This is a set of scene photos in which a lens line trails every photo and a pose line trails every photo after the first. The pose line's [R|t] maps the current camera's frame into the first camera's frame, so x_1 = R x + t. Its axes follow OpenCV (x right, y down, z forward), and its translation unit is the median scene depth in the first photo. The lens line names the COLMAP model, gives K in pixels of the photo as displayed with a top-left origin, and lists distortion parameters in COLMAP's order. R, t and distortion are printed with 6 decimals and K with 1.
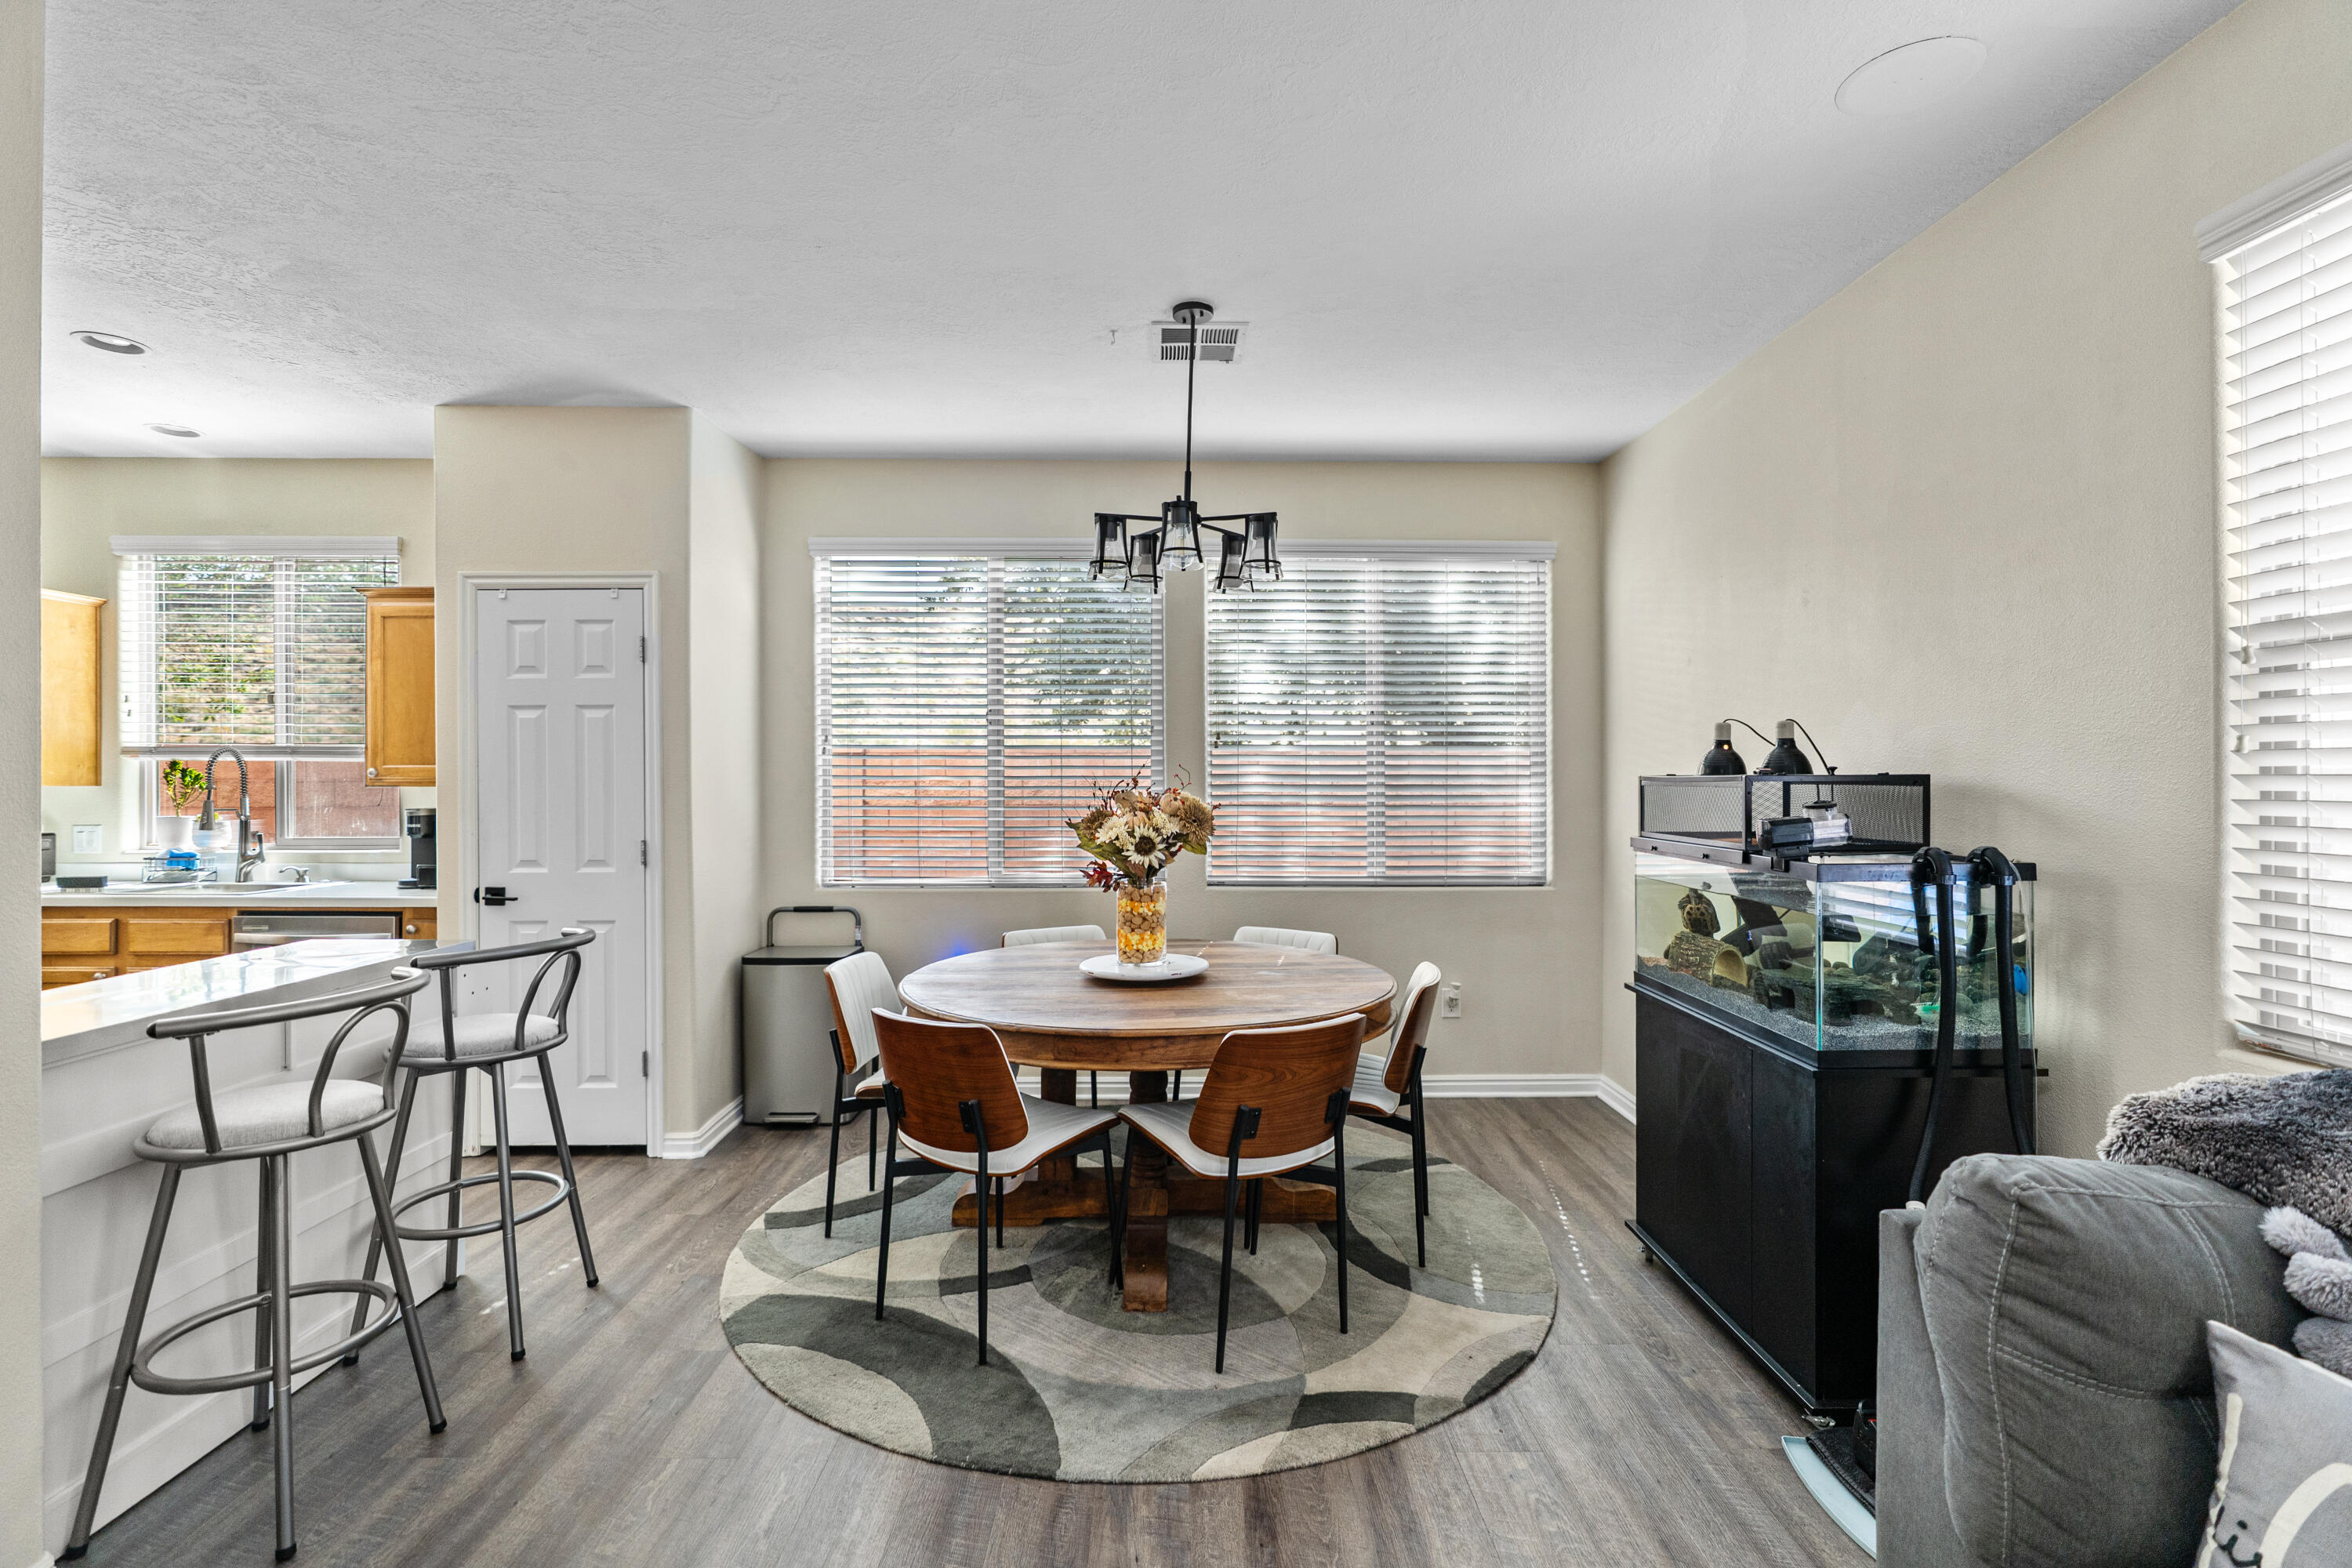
lens RADIAL K [[1067.3, 0, 1183.3], [0, 1067.3, 778.3], [0, 0, 1]] dist [-0.009386, 0.000253]
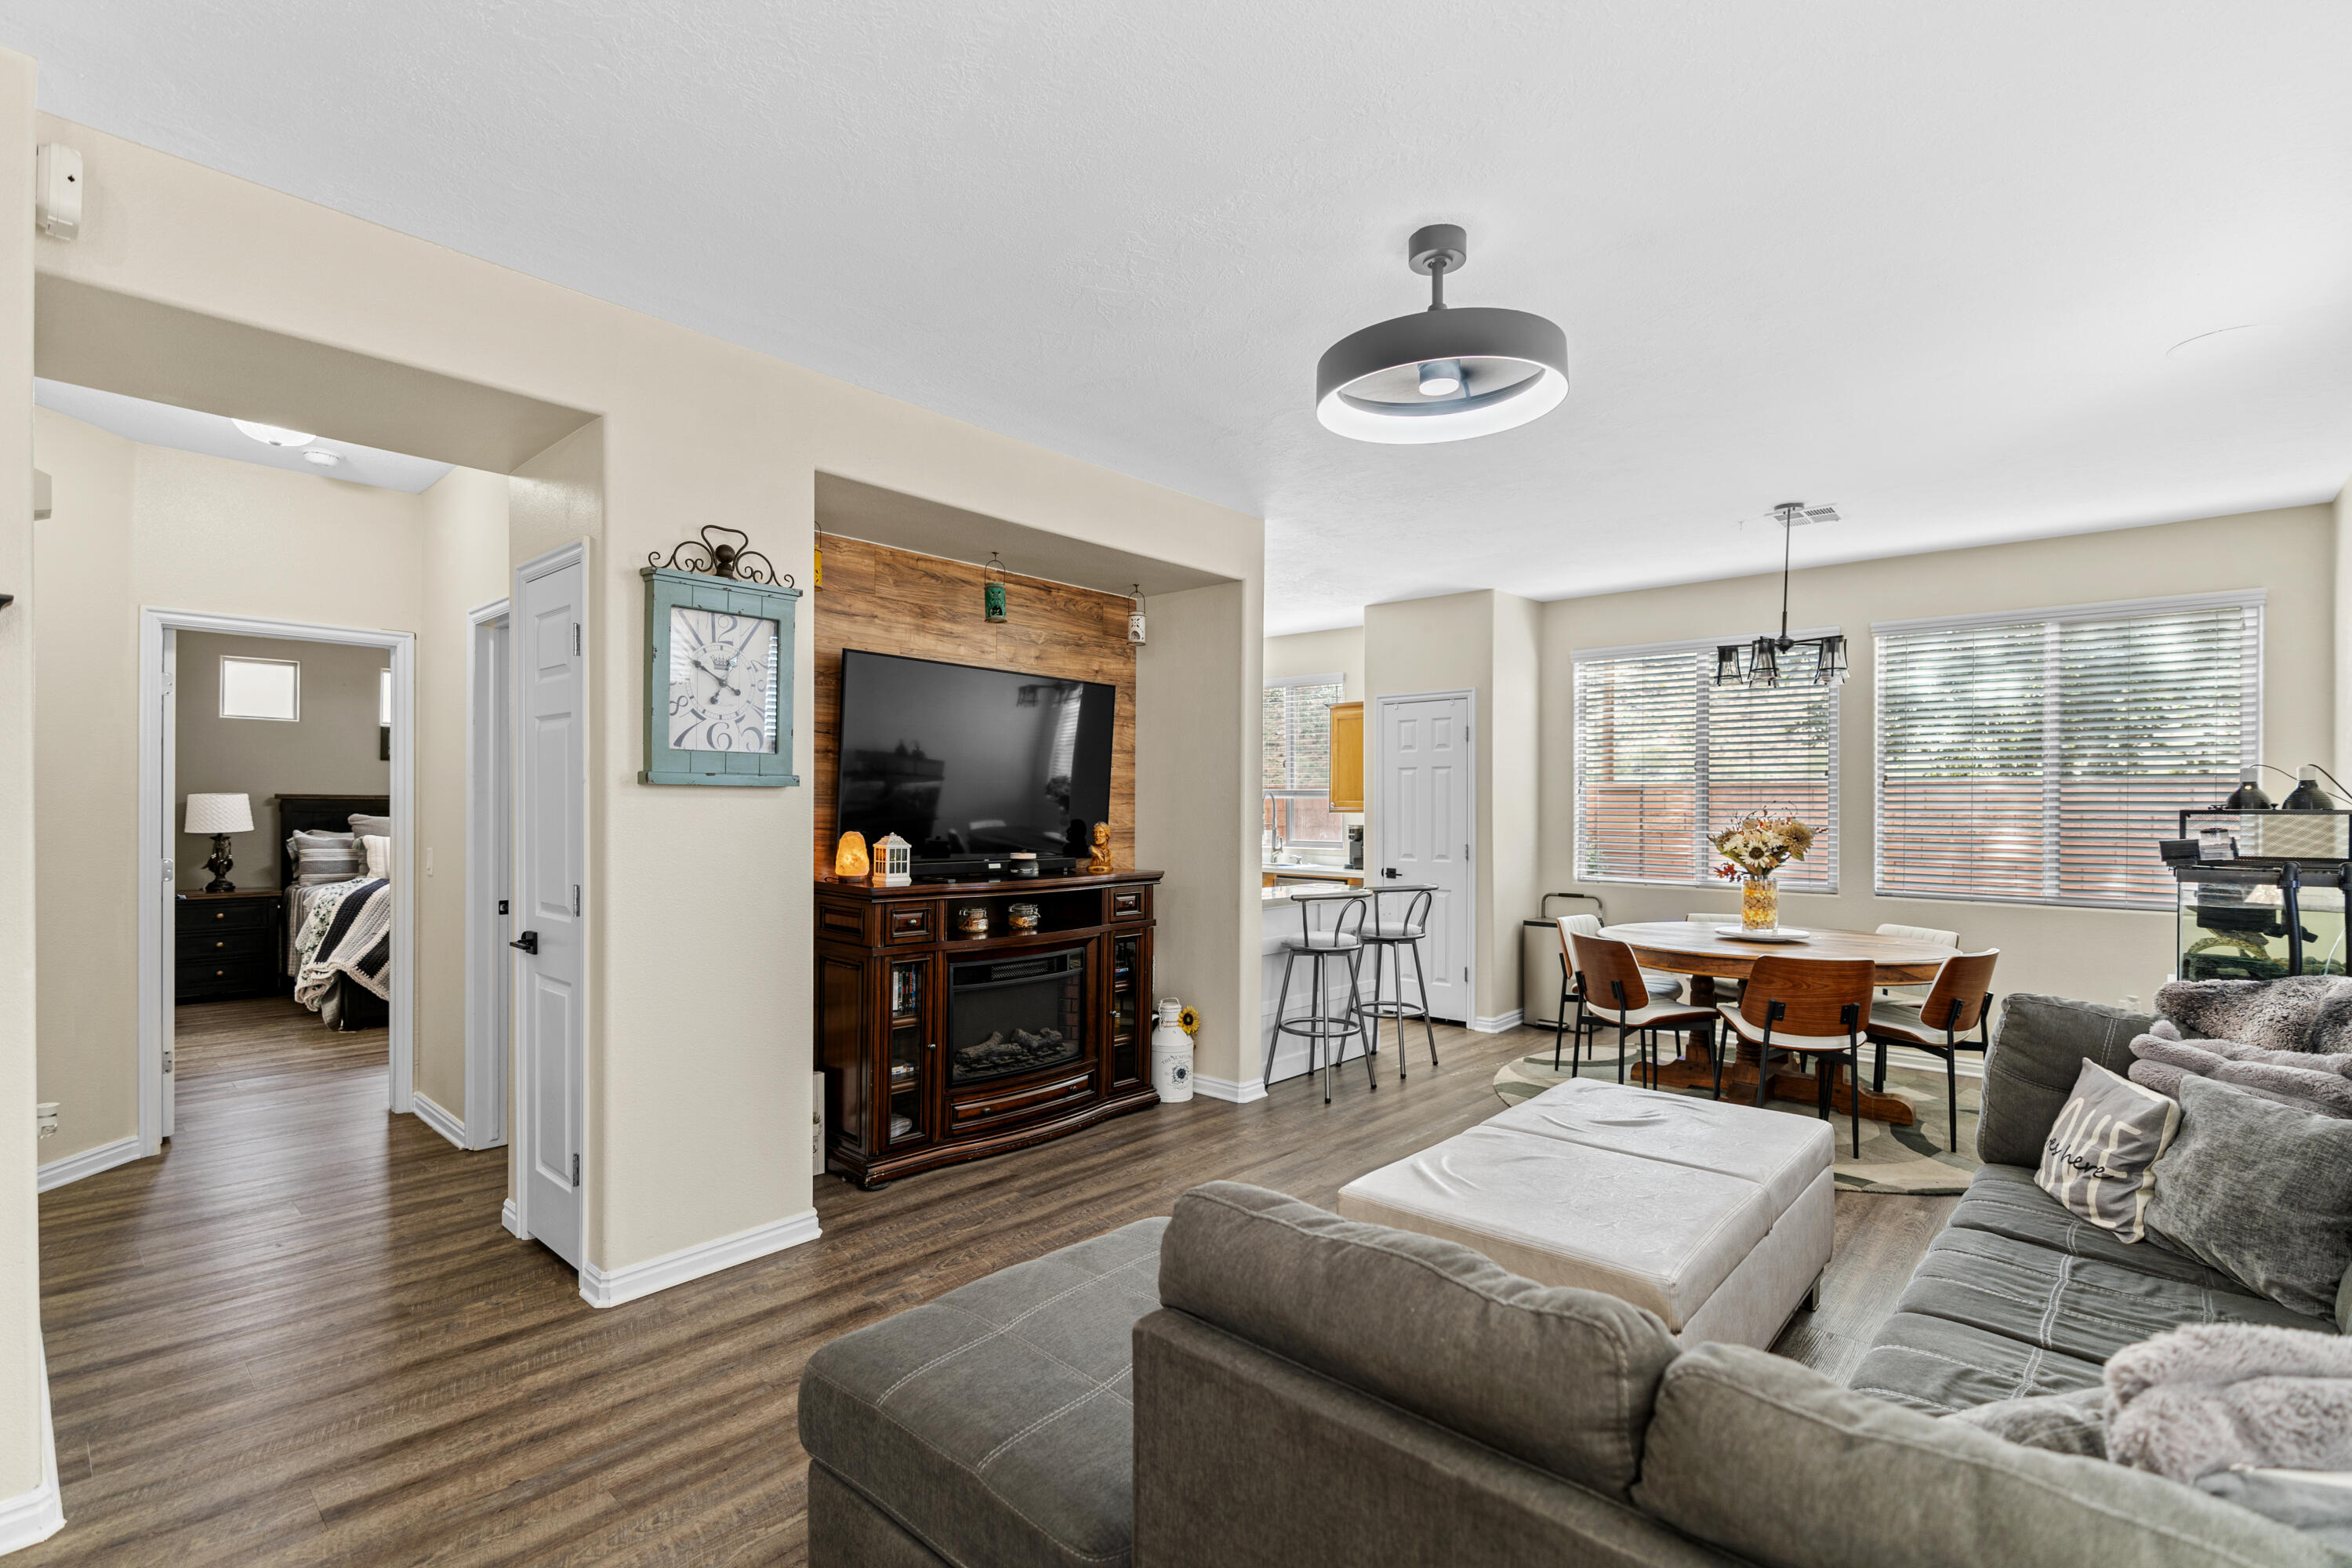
lens RADIAL K [[1069.3, 0, 1188.7], [0, 1069.3, 810.2], [0, 0, 1]] dist [-0.002614, 0.000660]
pose [[0.733676, 0.006162, -0.679472, 0.410193], [-0.006599, 0.999976, 0.001944, 0.003151], [0.679468, 0.003058, 0.733699, -0.696492]]
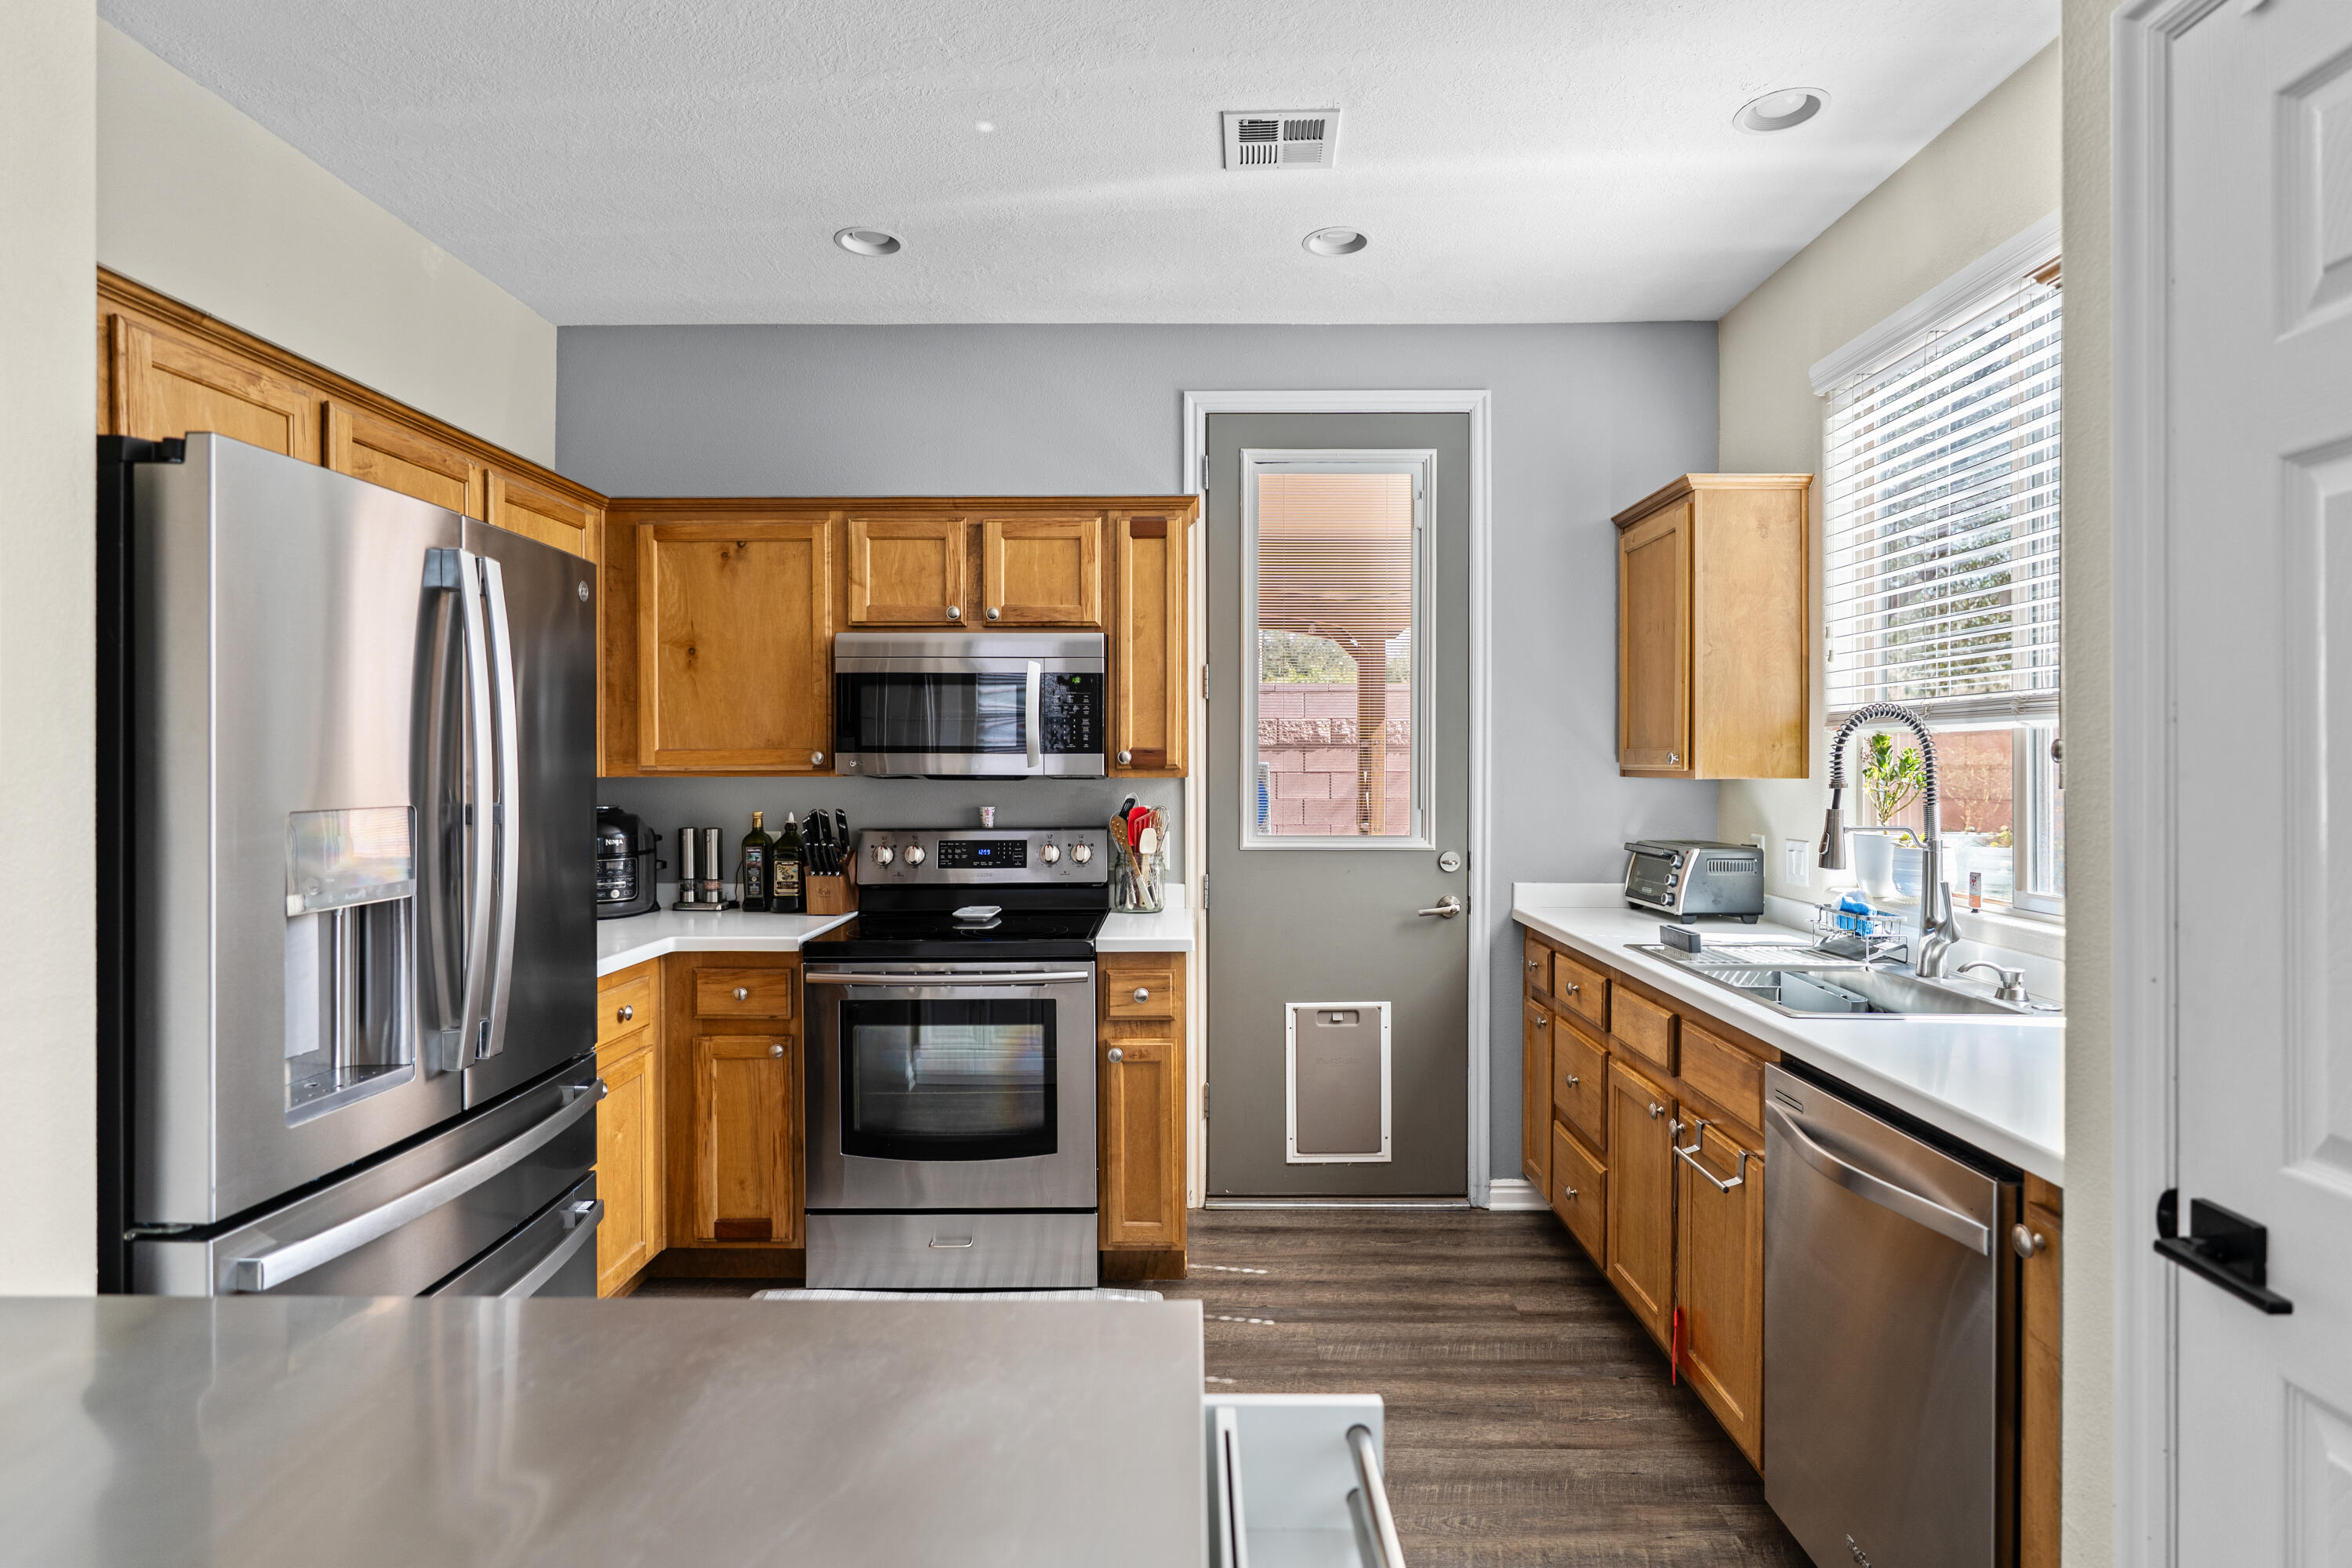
lens RADIAL K [[1208.2, 0, 1177.5], [0, 1208.2, 767.7], [0, 0, 1]] dist [-0.002597, 0.000435]
pose [[-0.022698, 0.006090, -0.999724, -0.442442], [-0.002057, 0.999979, 0.006139, -0.004005], [0.999740, 0.002196, -0.022685, 0.923011]]
